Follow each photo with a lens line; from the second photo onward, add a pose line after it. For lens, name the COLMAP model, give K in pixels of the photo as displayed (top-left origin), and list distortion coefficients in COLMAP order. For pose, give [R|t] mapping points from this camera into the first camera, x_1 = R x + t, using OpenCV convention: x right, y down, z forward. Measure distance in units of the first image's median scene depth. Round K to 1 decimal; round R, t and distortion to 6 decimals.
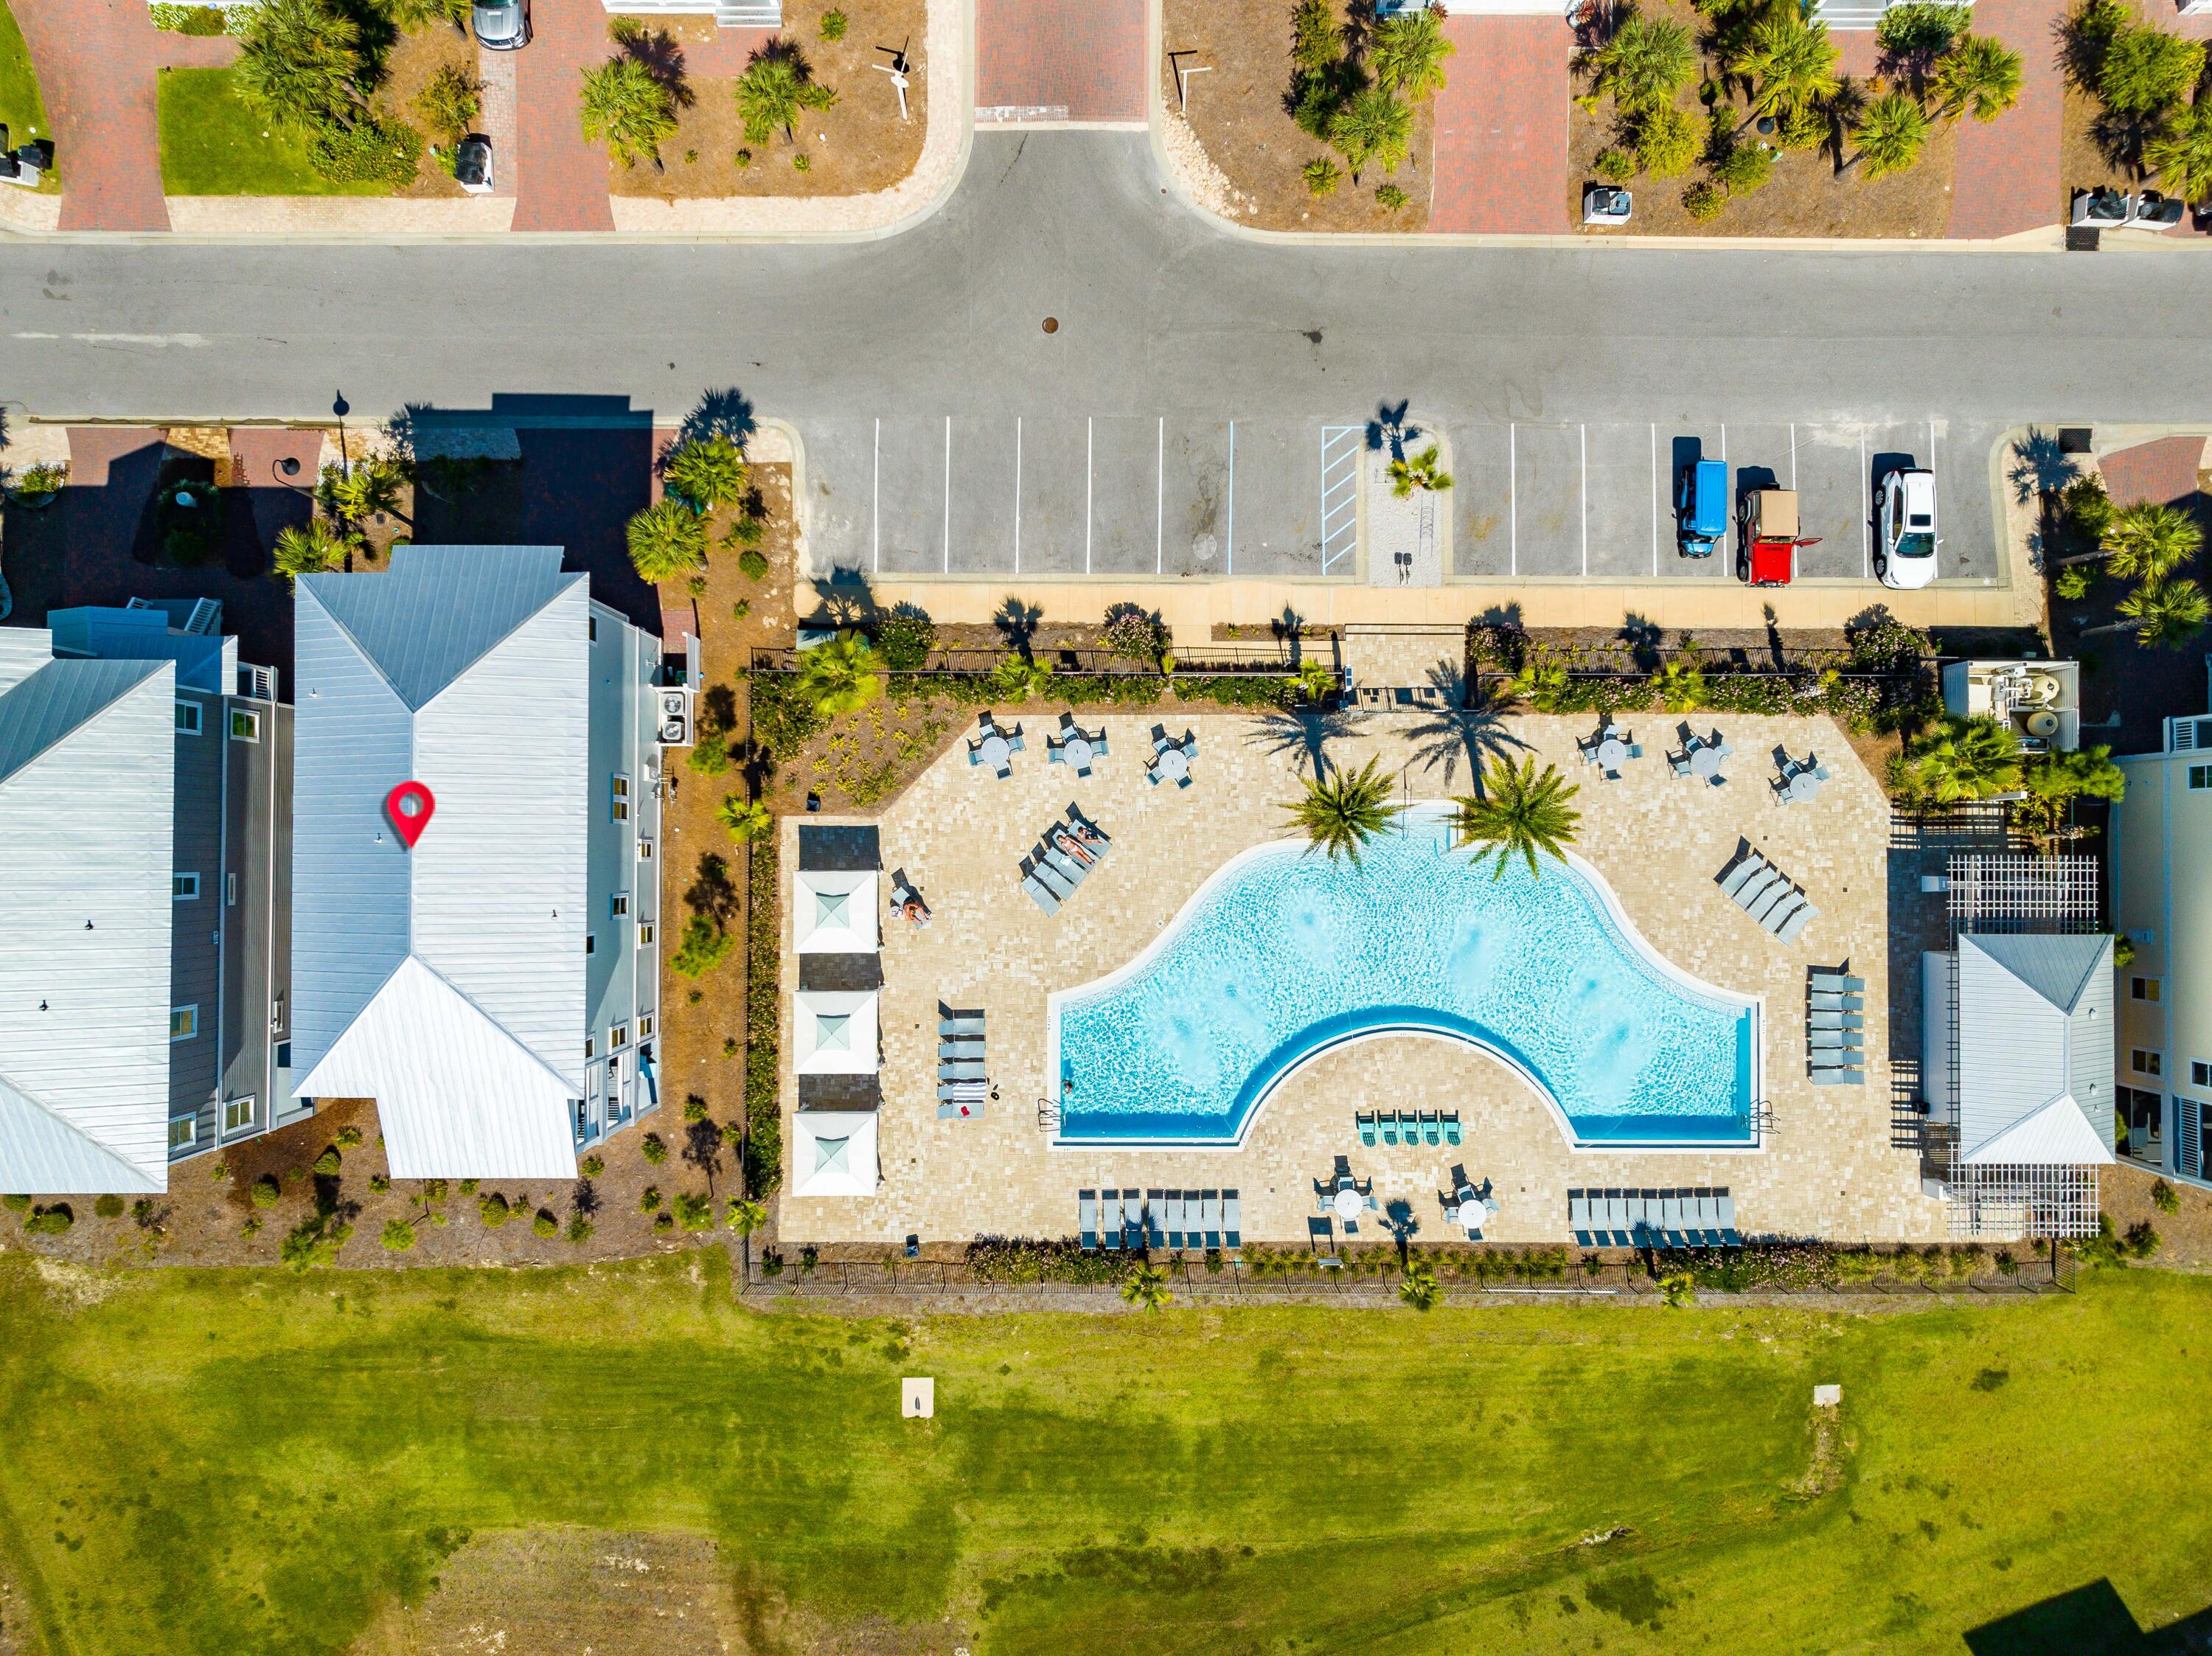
lens RADIAL K [[1533.4, 0, 1106.0], [0, 1533.4, 828.0], [0, 0, 1]] dist [0.007934, -0.023282]
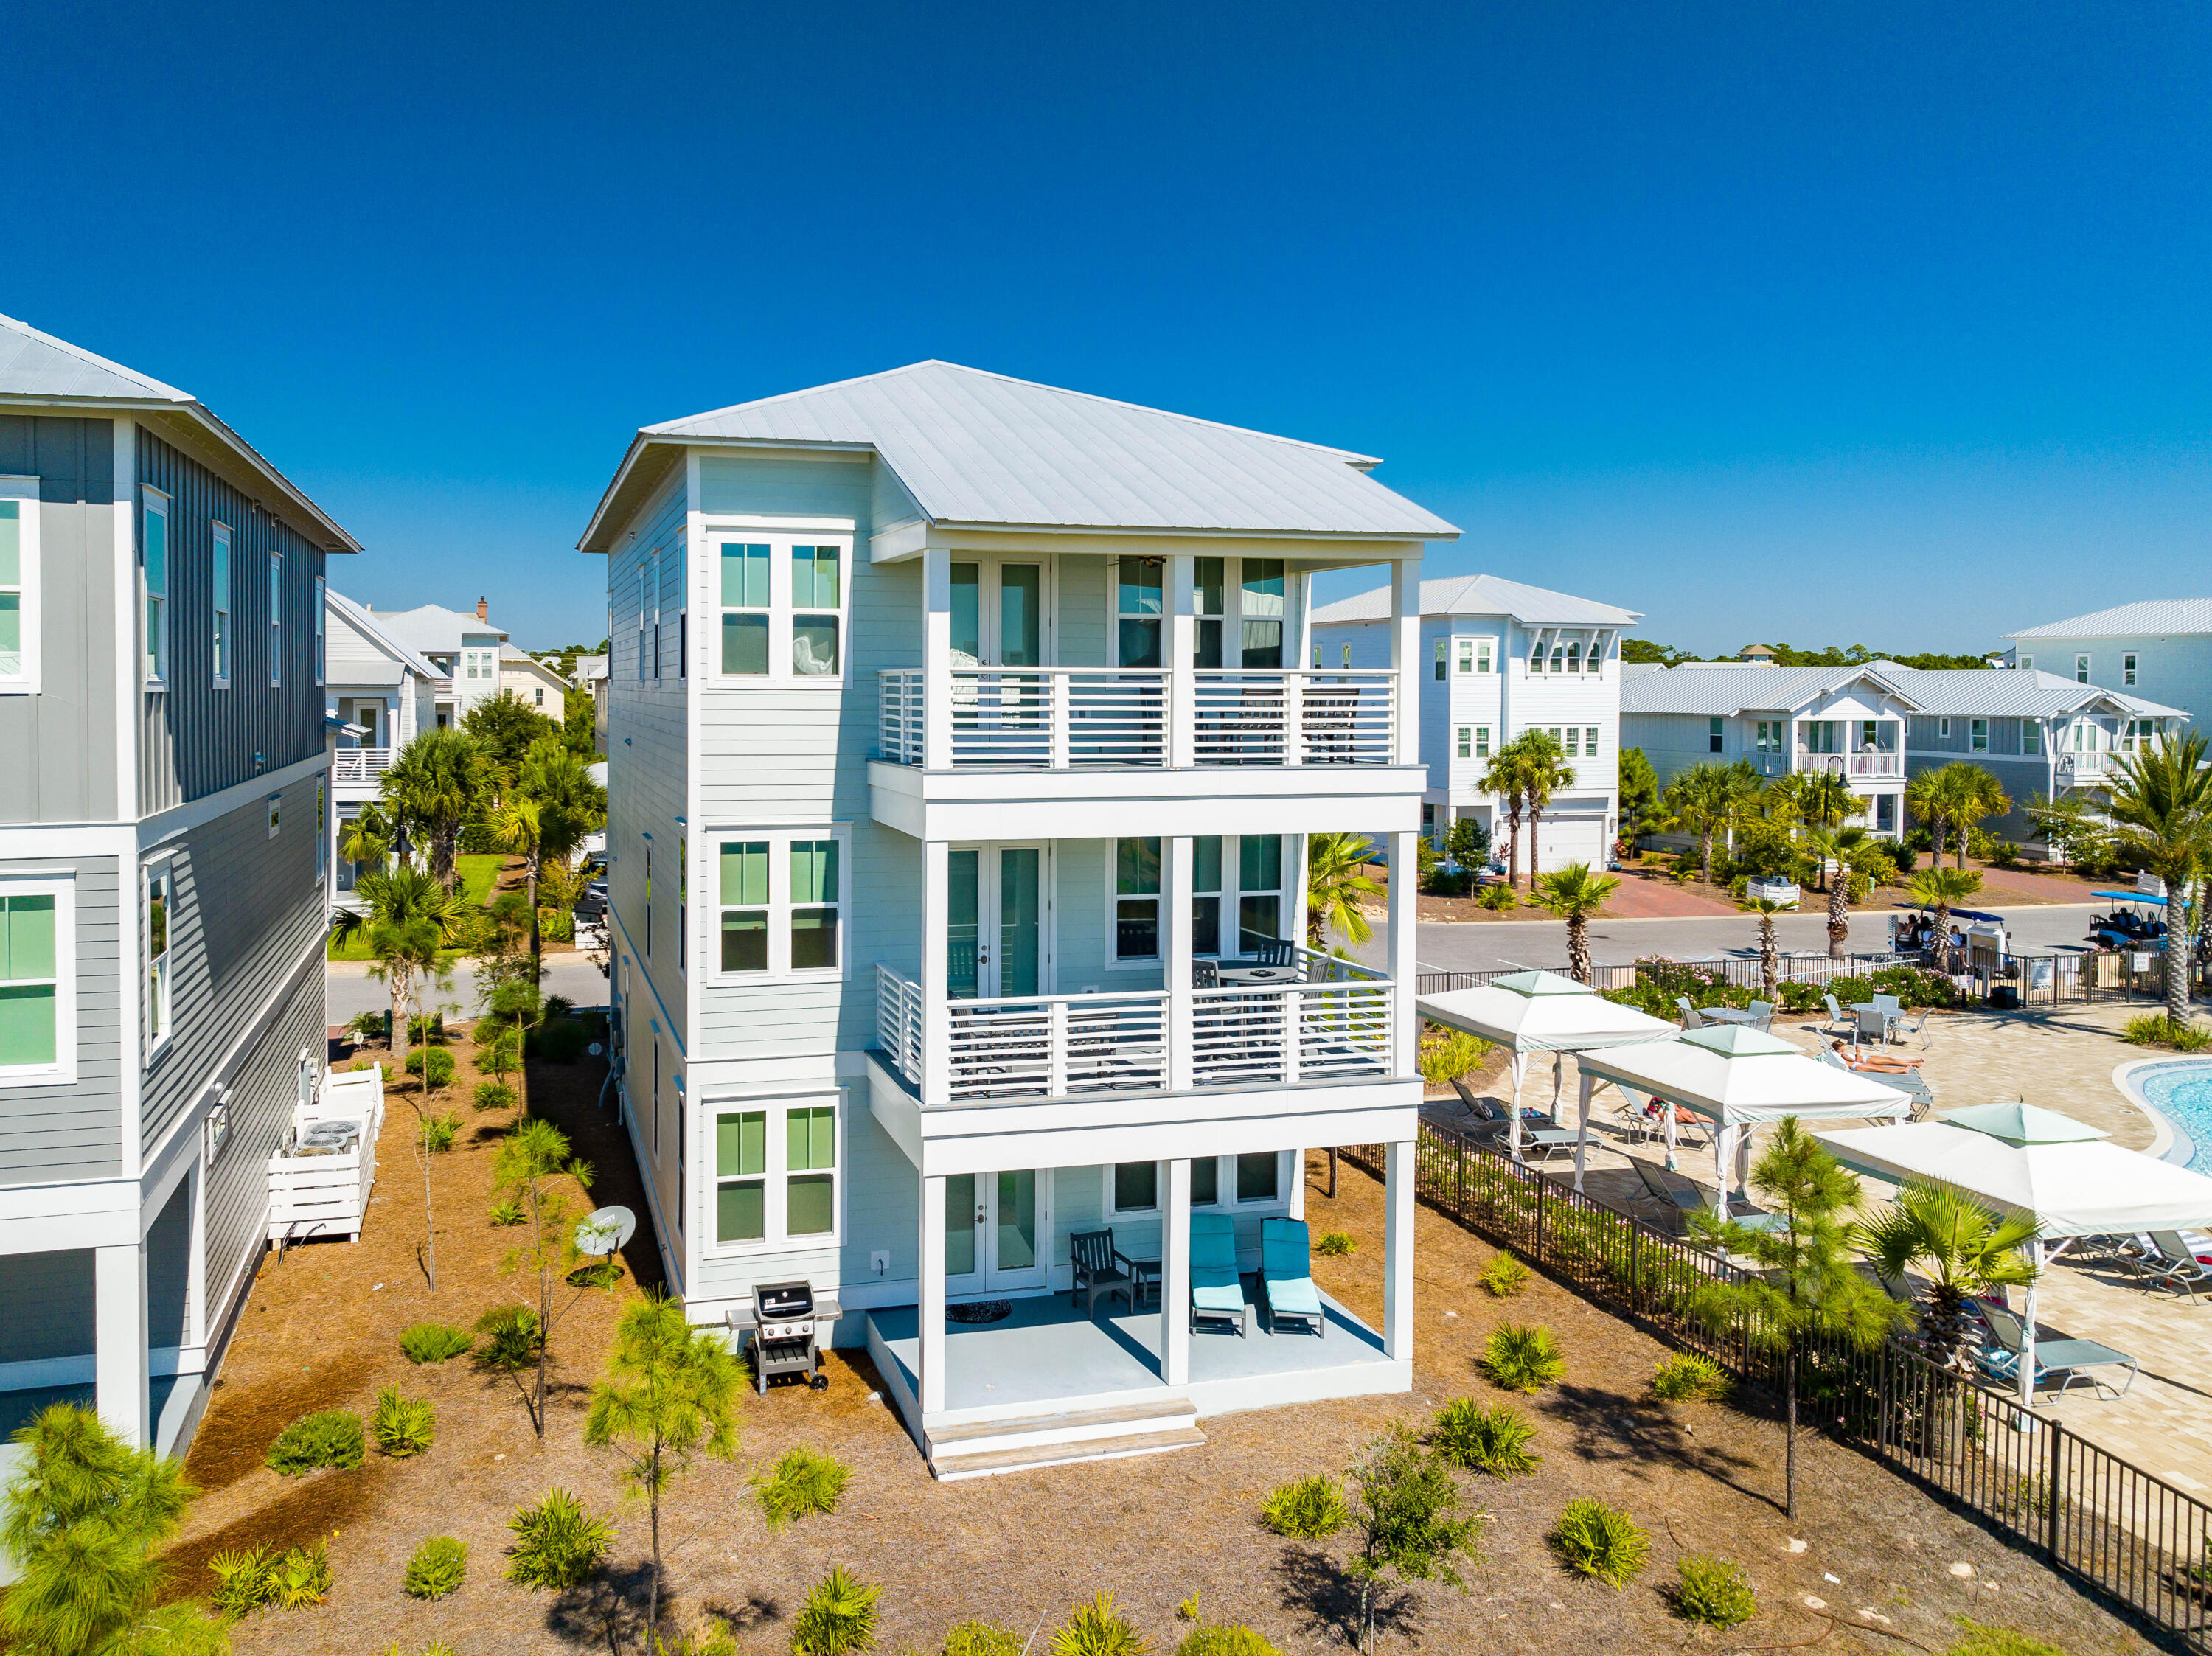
lens RADIAL K [[1576.7, 0, 965.8], [0, 1576.7, 748.3], [0, 0, 1]] dist [-0.002467, 0.001013]
pose [[0.969731, -0.010251, 0.243962, -0.442632], [0.244178, 0.041270, -0.968852, 0.444821], [-0.000137, 0.999095, 0.042524, 0.857372]]
